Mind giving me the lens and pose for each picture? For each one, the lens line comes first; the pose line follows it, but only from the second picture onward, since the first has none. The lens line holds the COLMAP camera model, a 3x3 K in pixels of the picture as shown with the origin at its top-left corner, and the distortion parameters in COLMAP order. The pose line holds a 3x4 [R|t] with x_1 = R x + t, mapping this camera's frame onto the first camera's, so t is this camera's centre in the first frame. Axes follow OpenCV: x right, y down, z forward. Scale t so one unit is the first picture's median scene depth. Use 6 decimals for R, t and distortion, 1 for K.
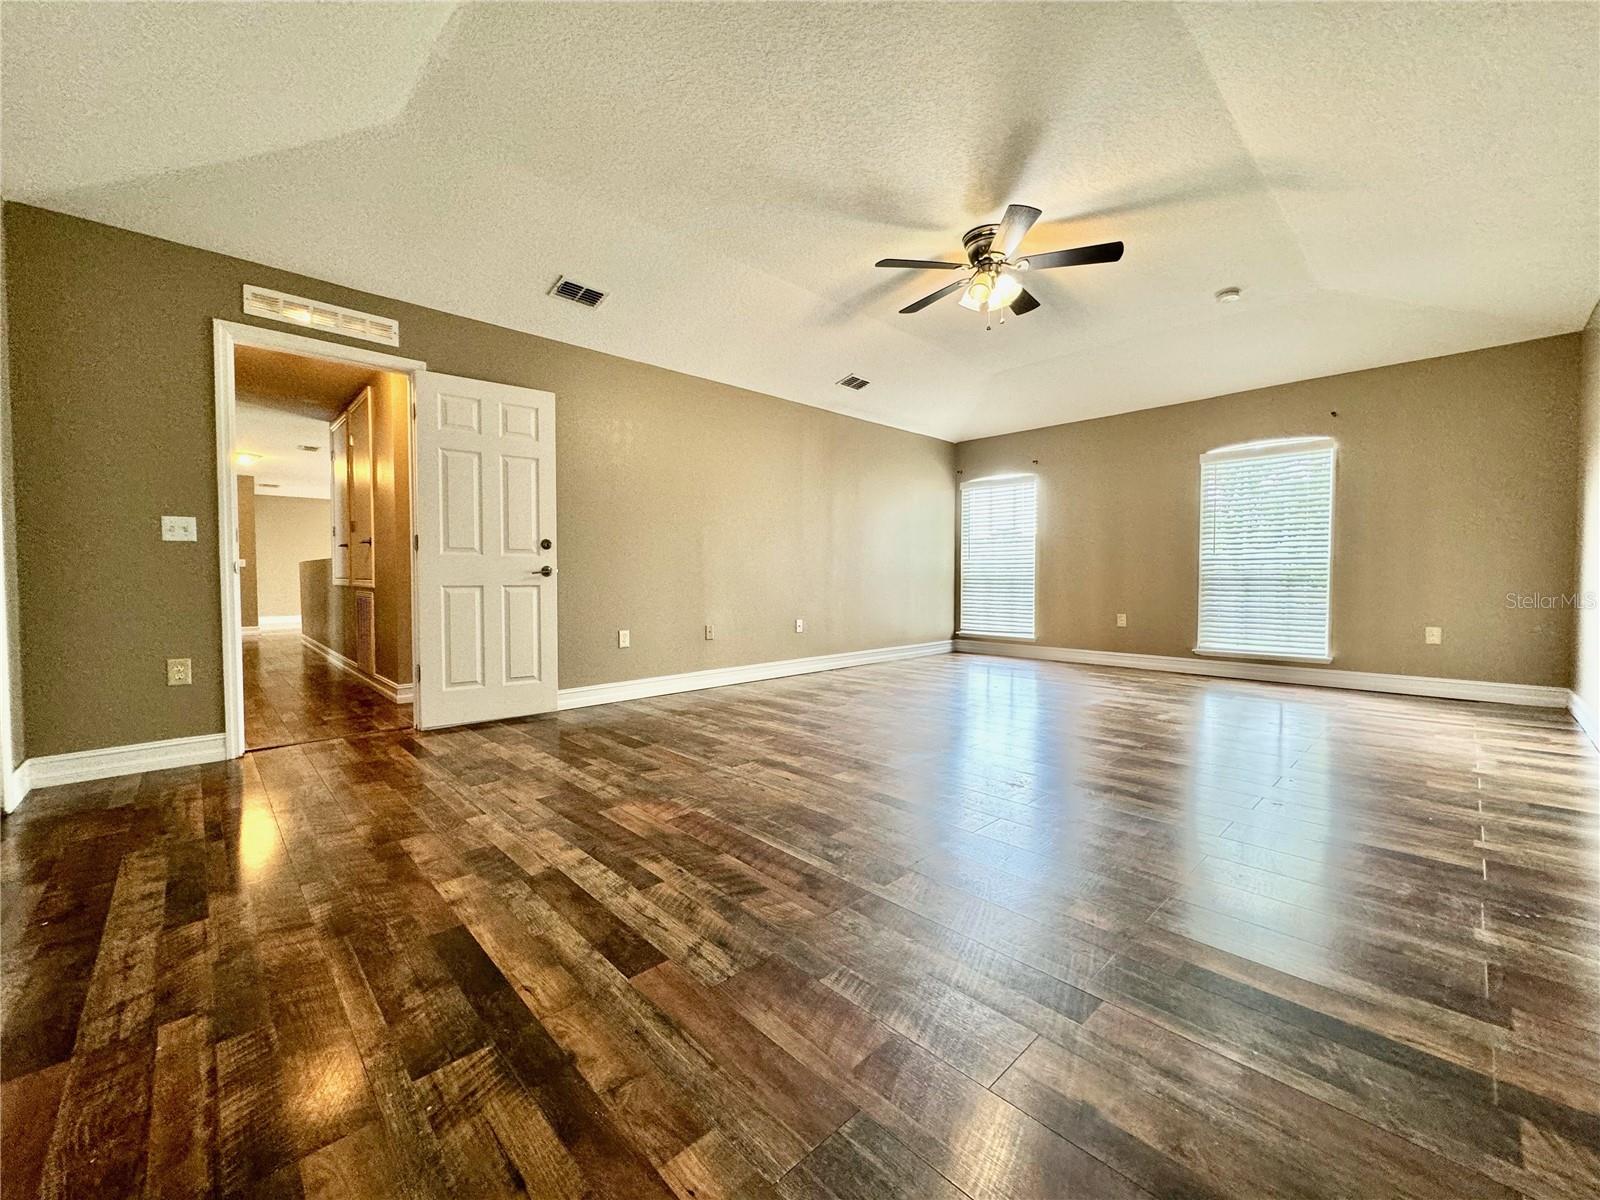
lens RADIAL K [[637.9, 0, 800.0], [0, 637.9, 600.0], [0, 0, 1]] dist [-0.002024, 0.000540]
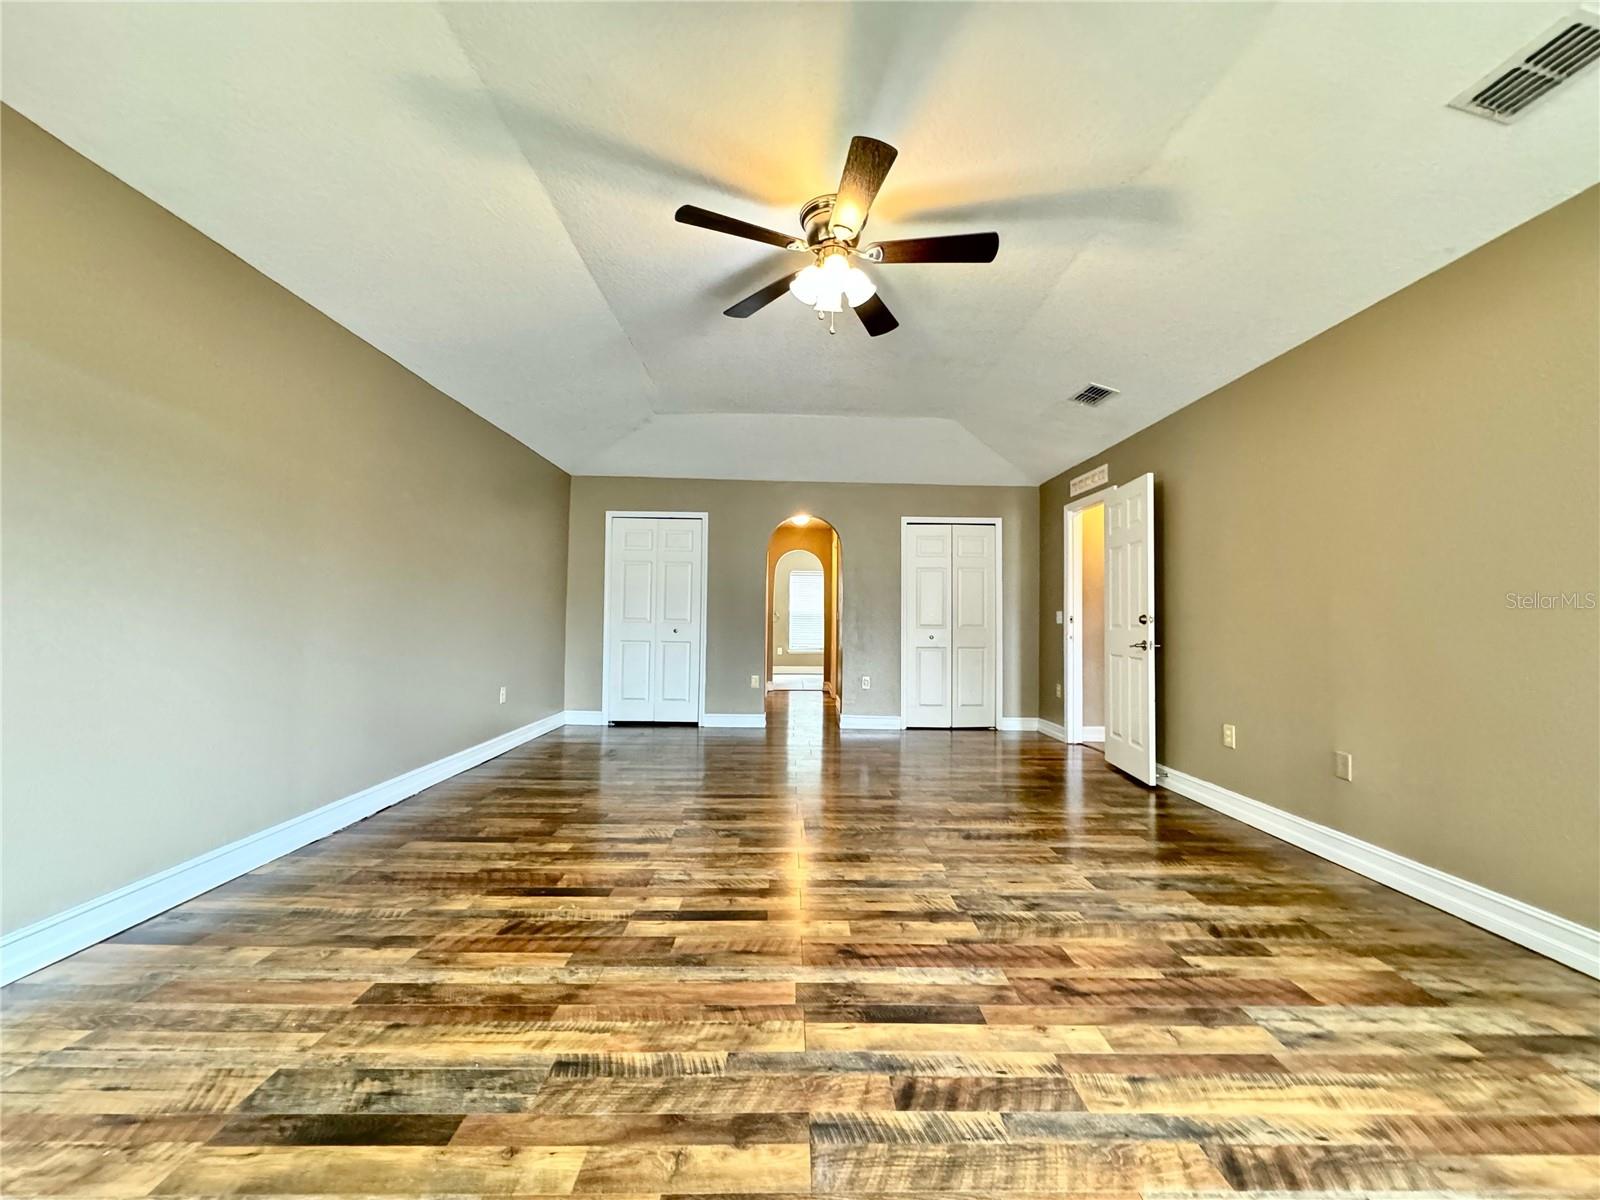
lens RADIAL K [[637.9, 0, 800.0], [0, 637.9, 600.0], [0, 0, 1]] dist [-0.002024, 0.000540]
pose [[-0.678713, -0.030878, -0.733754, 0.828007], [-0.039921, 0.999190, -0.005122, -0.100798], [0.733318, 0.025816, -0.679396, 1.427266]]
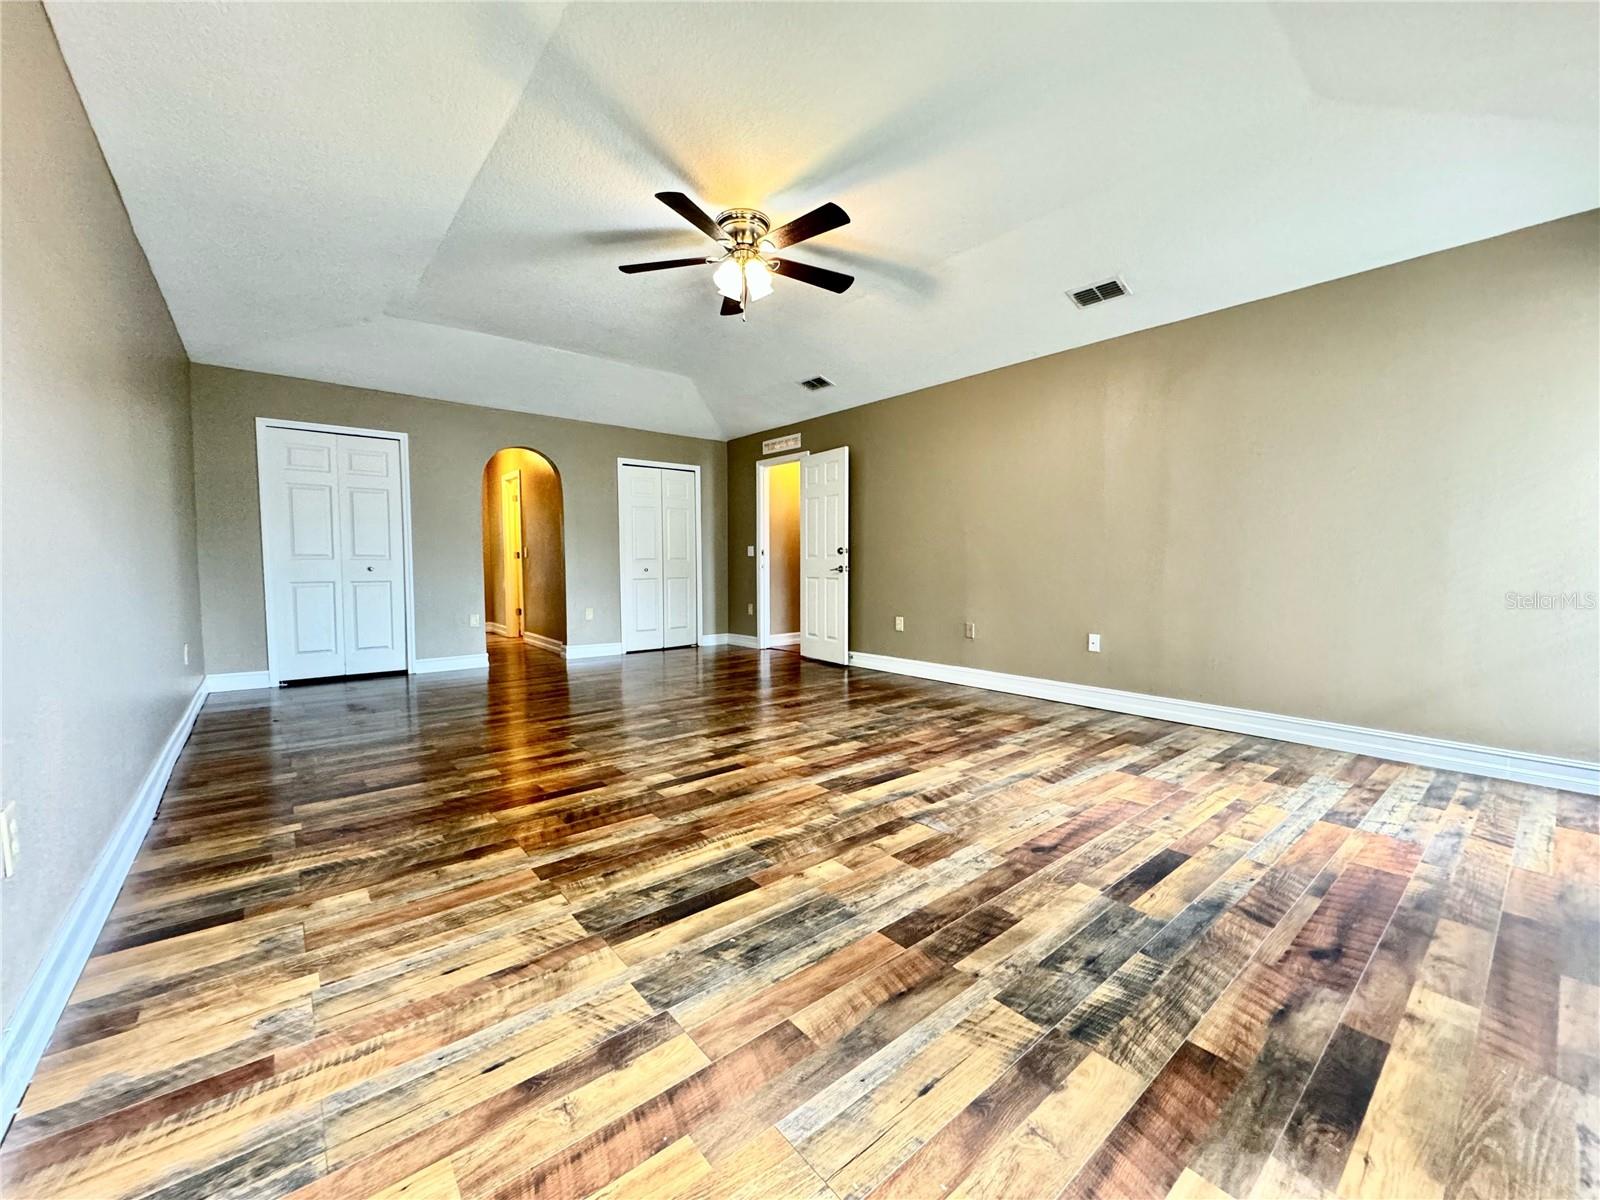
lens RADIAL K [[637.9, 0, 800.0], [0, 637.9, 600.0], [0, 0, 1]] dist [-0.002024, 0.000540]
pose [[-0.072815, 0.060201, -0.995527, 1.204501], [-0.035955, 0.997369, 0.062943, -0.069873], [0.996697, 0.040377, -0.070459, 1.118090]]
